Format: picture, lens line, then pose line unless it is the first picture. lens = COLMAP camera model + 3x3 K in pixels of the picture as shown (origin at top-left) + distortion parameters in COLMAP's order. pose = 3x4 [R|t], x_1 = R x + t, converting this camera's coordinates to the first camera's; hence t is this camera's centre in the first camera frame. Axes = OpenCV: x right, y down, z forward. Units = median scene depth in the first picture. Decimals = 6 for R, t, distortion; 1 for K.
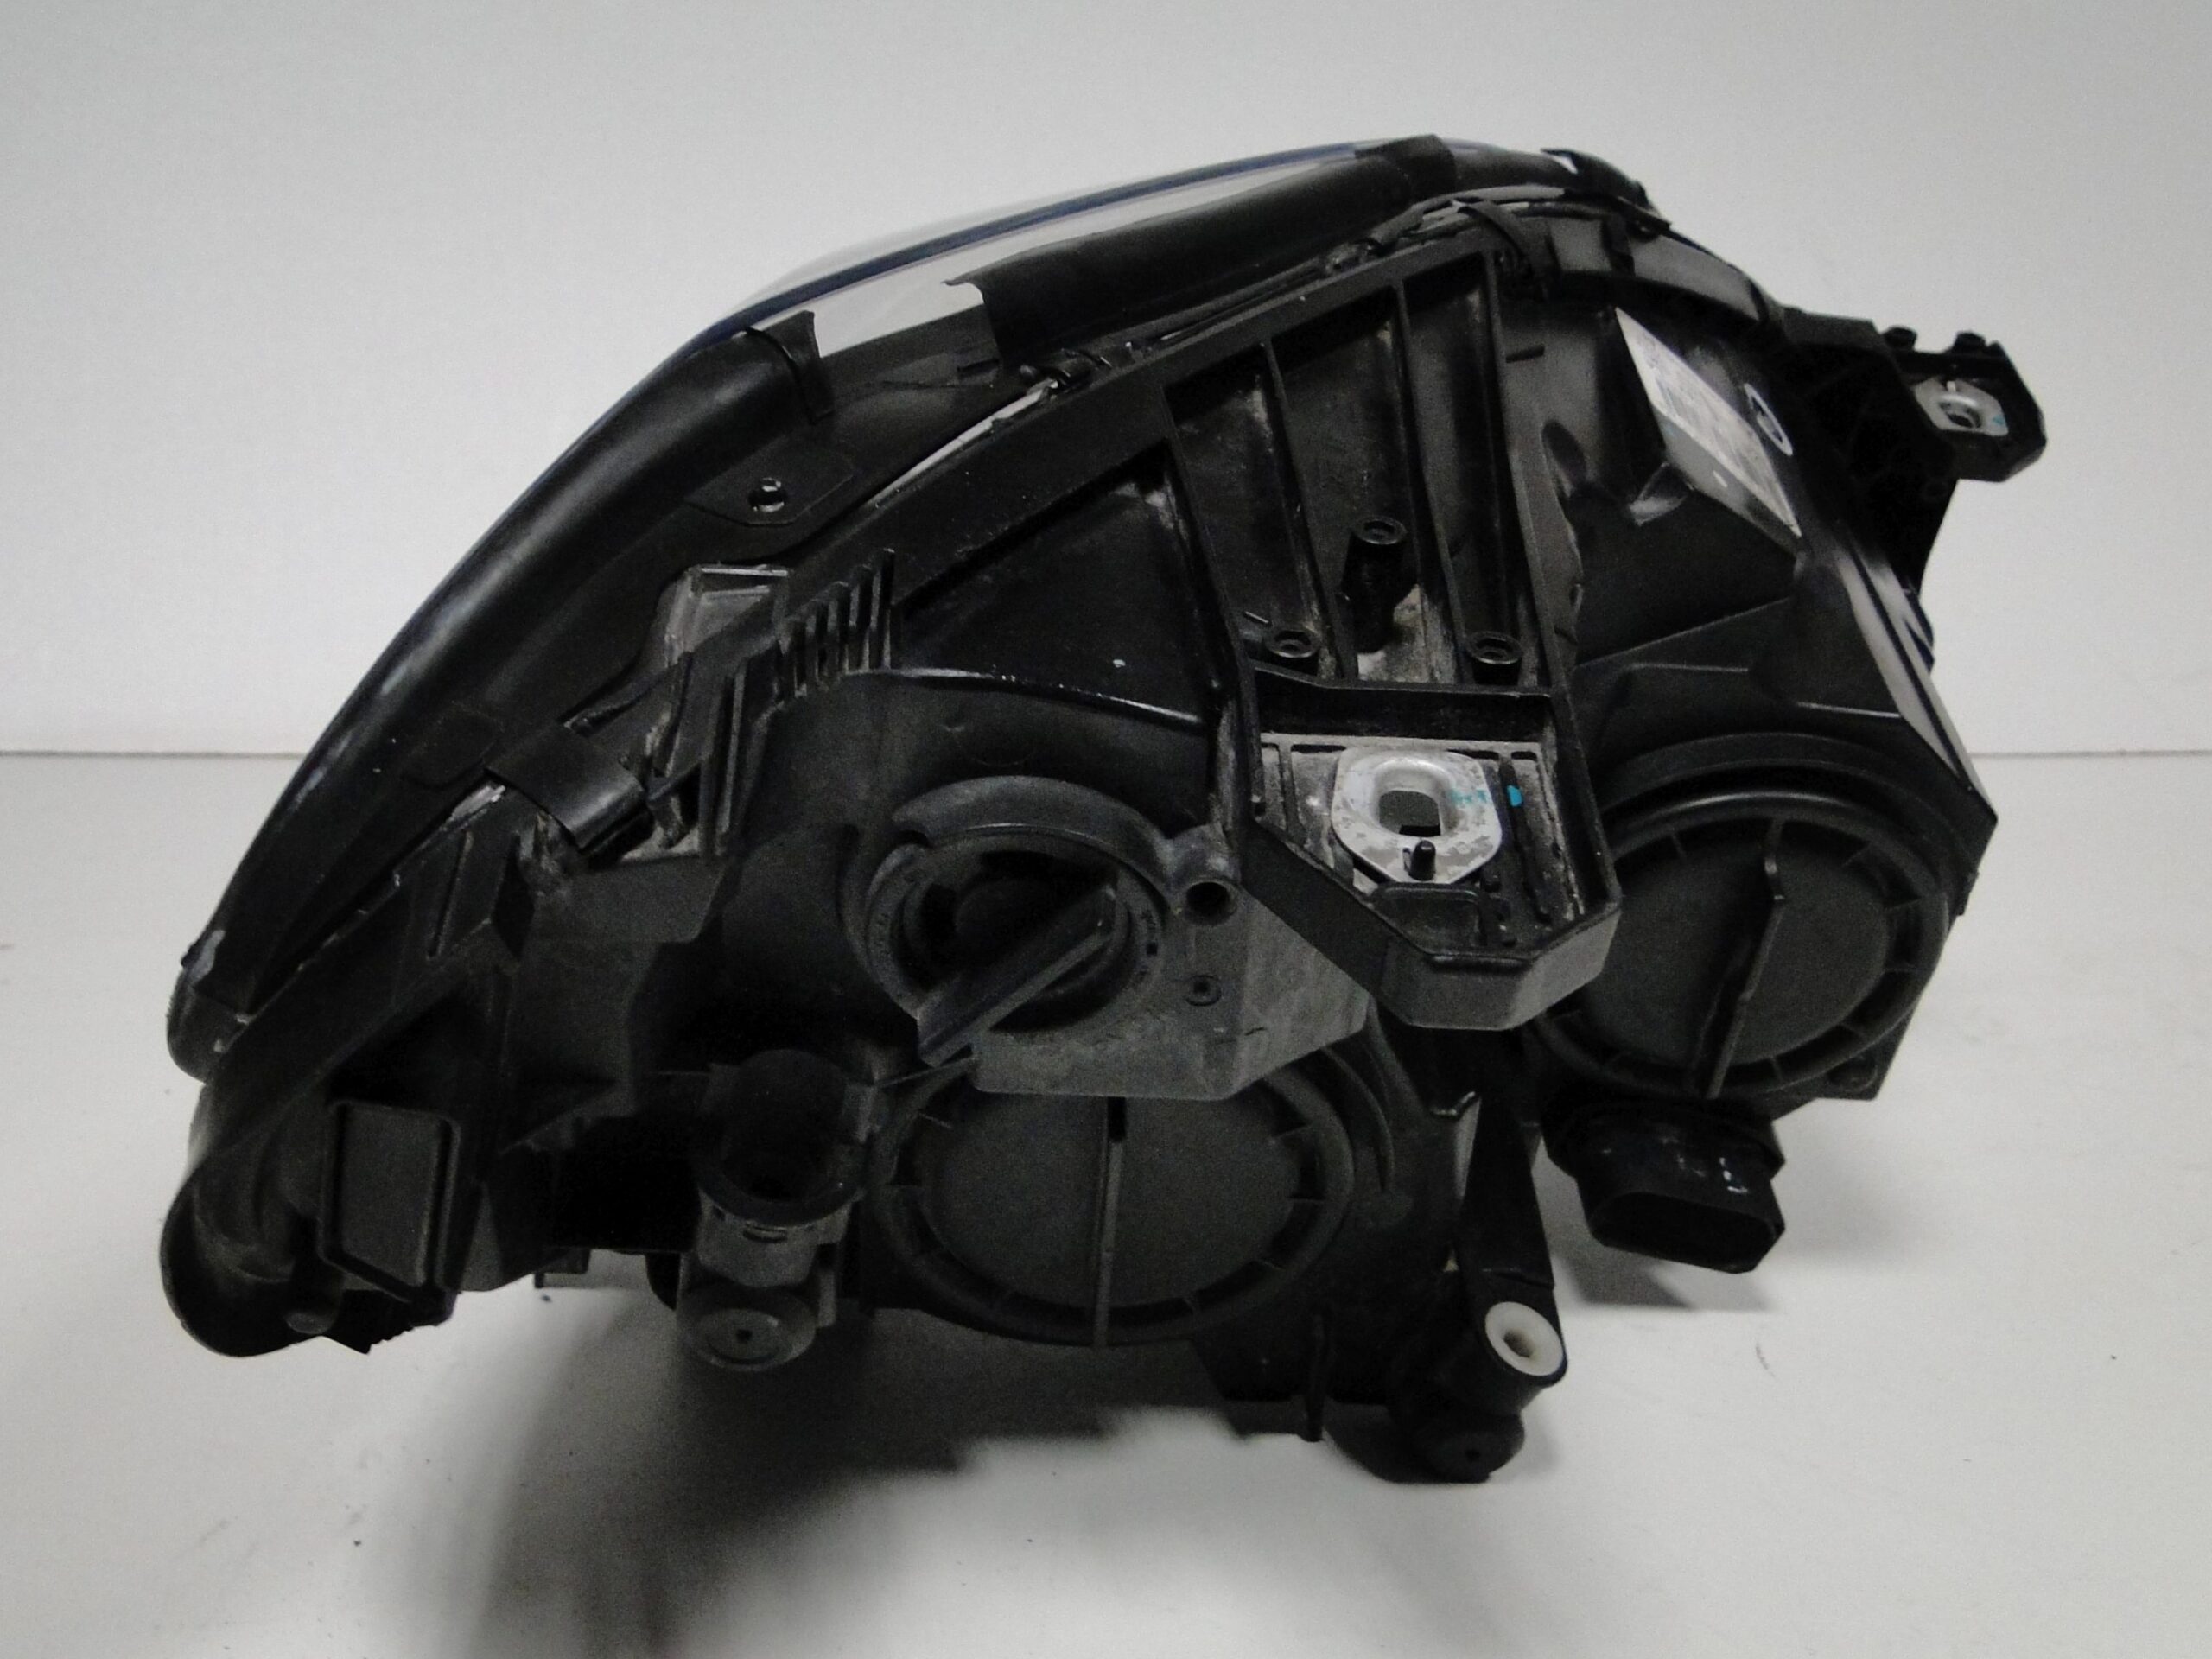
lens RADIAL K [[1872.5, 0, 1023.5], [0, 1872.5, 830.9], [0, 0, 1]] dist [-0.001215, -0.005245]
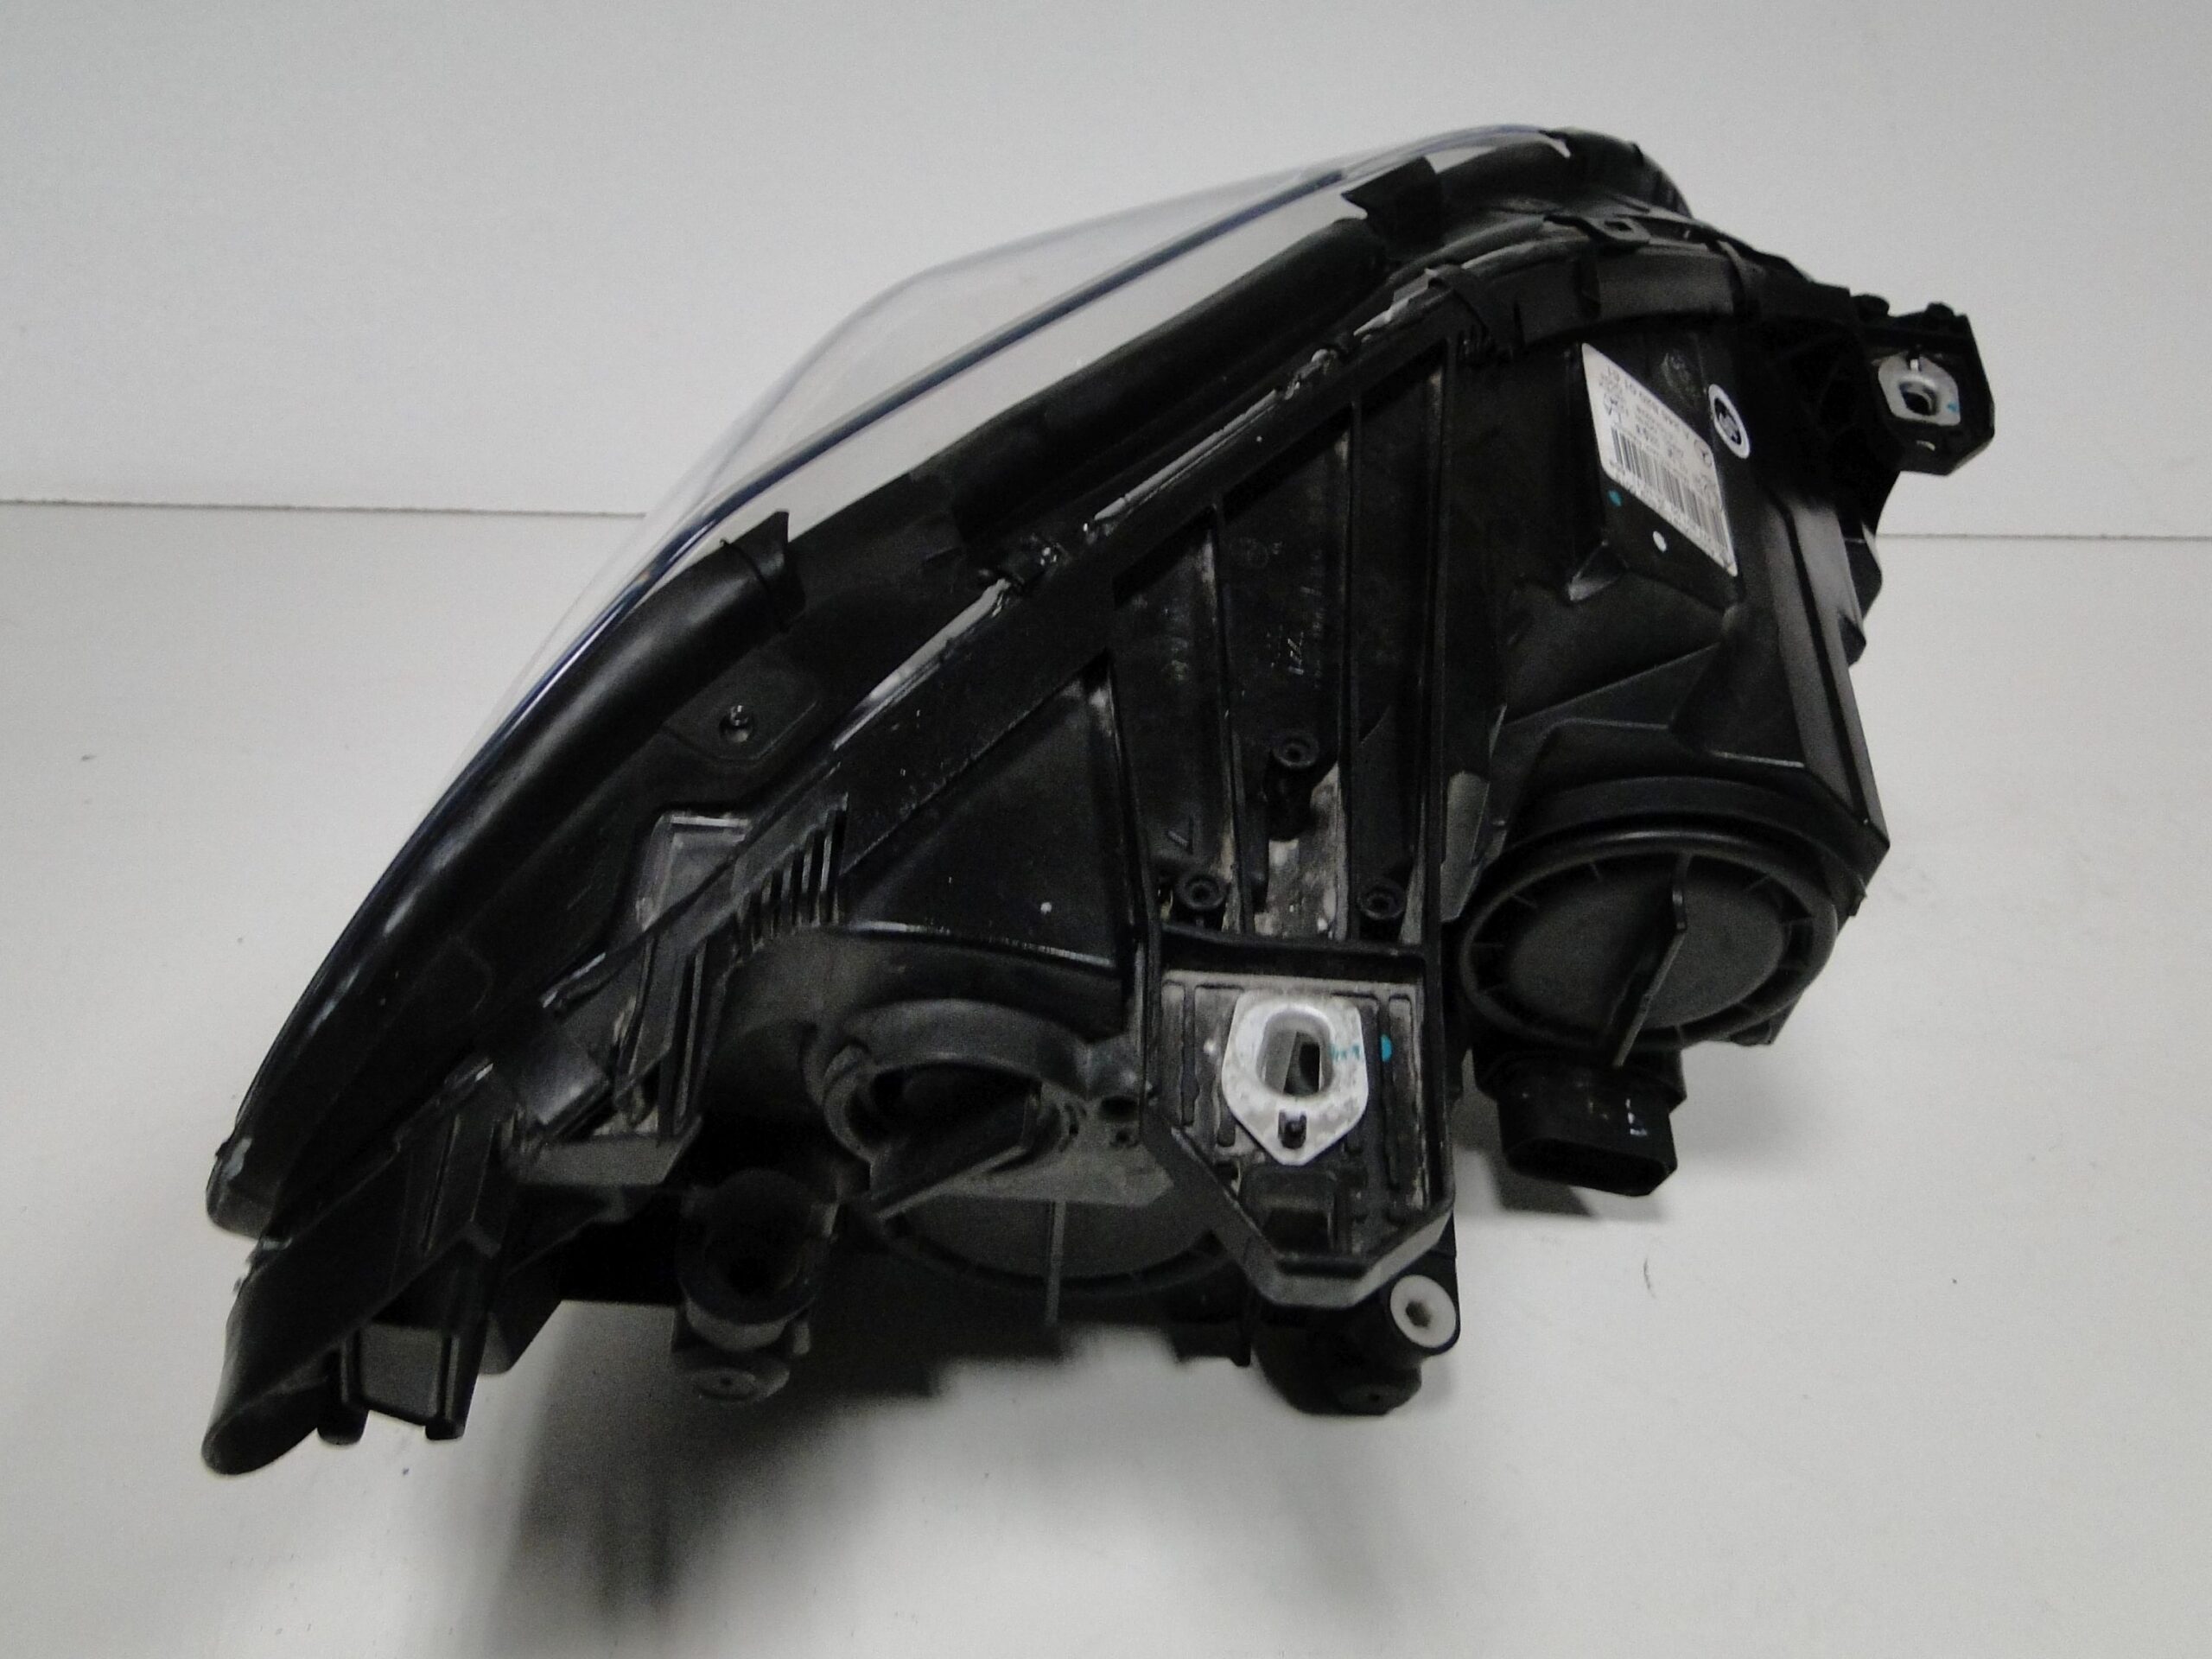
lens RADIAL K [[1786.4, 0, 1105.7], [0, 1786.4, 732.4], [0, 0, 1]] dist [0.000541, 0.001183]
pose [[0.999443, 0.029939, 0.014745, 0.060808], [-0.031819, 0.988109, 0.150426, -0.319478], [-0.010066, -0.150812, 0.988511, -0.039700]]
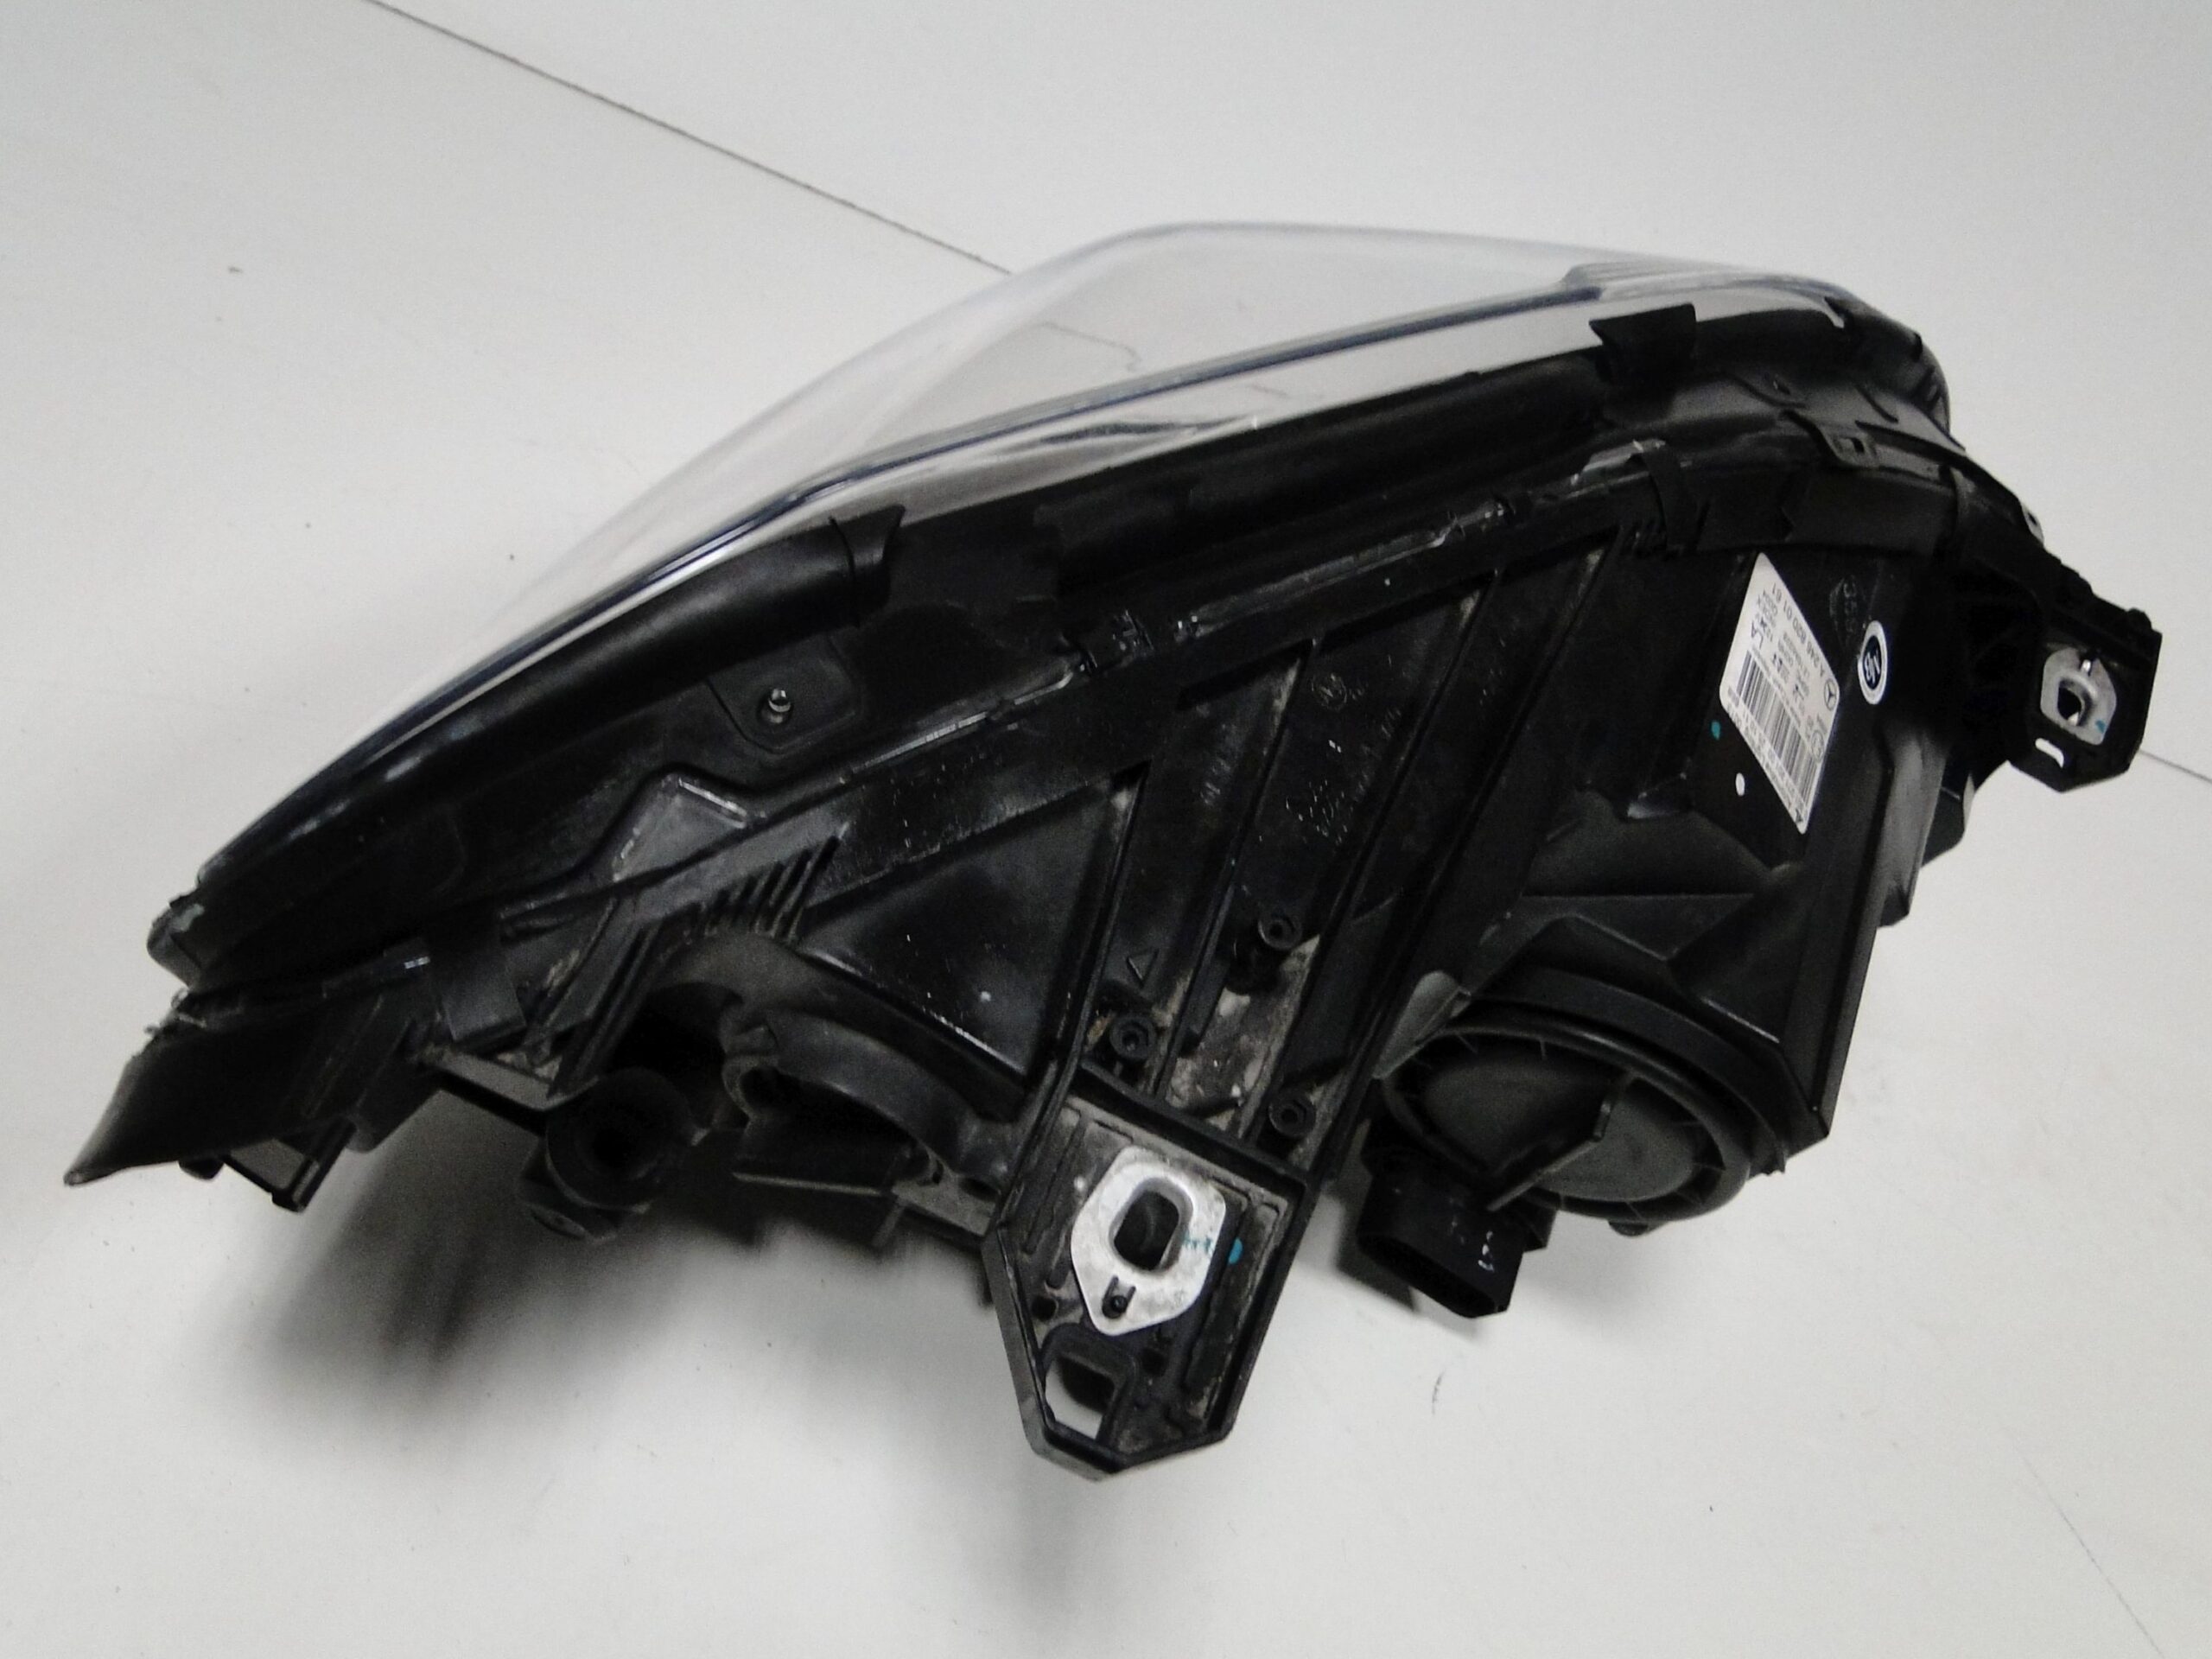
lens RADIAL K [[1800.9, 0, 1098.1], [0, 1800.9, 722.7], [0, 0, 1]] dist [0.000399, -0.000626]
pose [[0.910597, 0.413294, 0.001311, 0.038506], [-0.396427, 0.872527, 0.285557, -0.521043], [0.116875, -0.260547, 0.958361, -0.008776]]
